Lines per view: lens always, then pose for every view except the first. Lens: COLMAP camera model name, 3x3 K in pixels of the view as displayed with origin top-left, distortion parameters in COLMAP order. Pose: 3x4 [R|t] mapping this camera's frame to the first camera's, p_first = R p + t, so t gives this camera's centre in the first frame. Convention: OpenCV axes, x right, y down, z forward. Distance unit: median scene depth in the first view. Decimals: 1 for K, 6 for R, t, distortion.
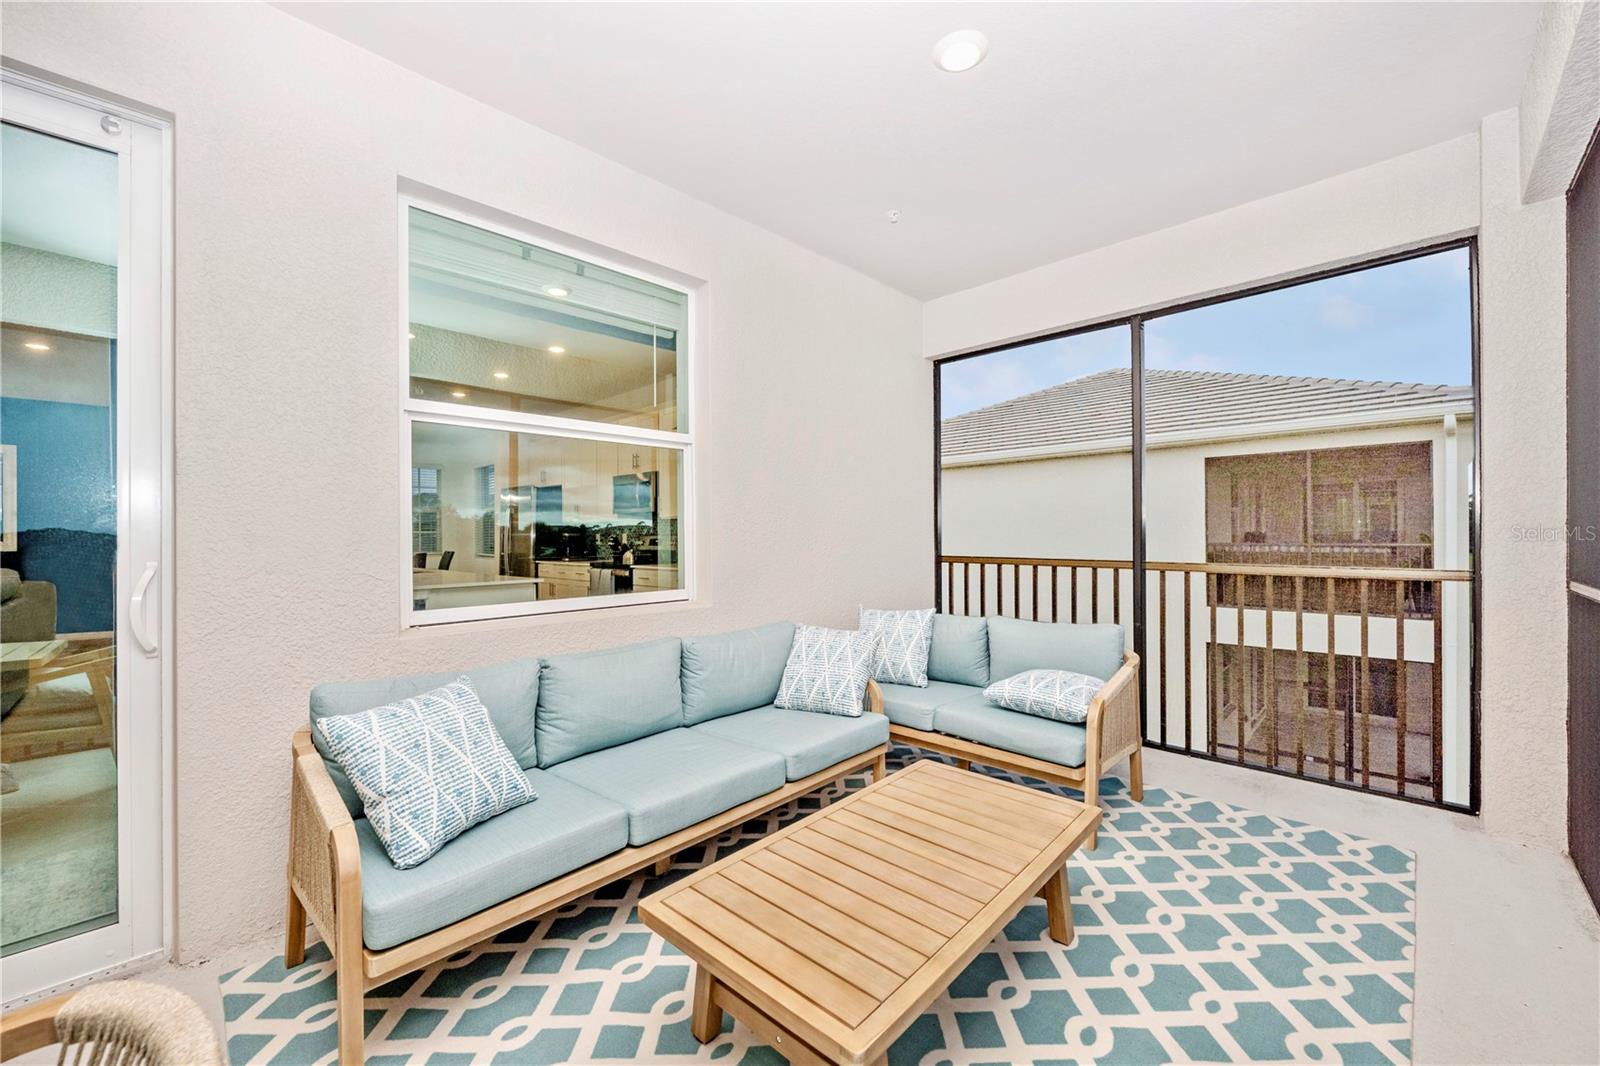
lens RADIAL K [[640.3, 0, 800.0], [0, 640.3, 537.8], [0, 0, 1]] dist [-0.004179, -0.000653]
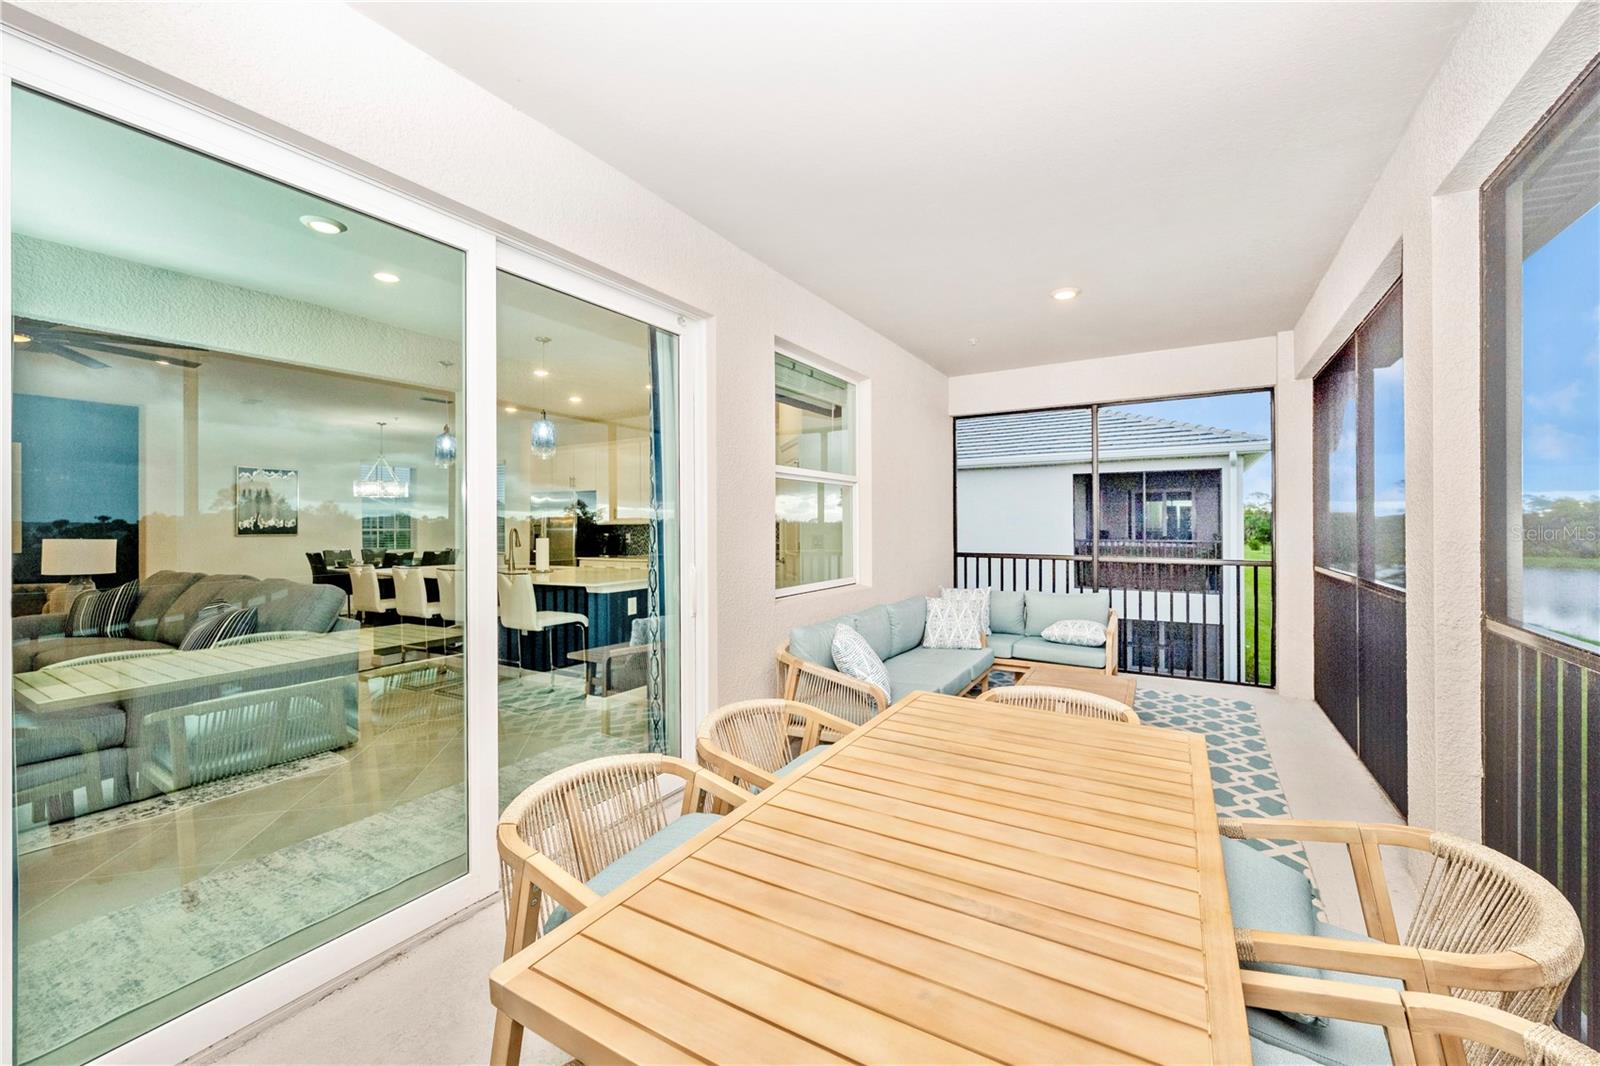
lens RADIAL K [[642.2, 0, 802.5], [0, 642.2, 526.4], [0, 0, 1]] dist [-0.003007, -0.000157]
pose [[0.973507, 0.003887, 0.228624, -0.455442], [-0.002723, 0.999982, -0.005404, -0.022171], [-0.228641, 0.004639, 0.973500, -0.333059]]
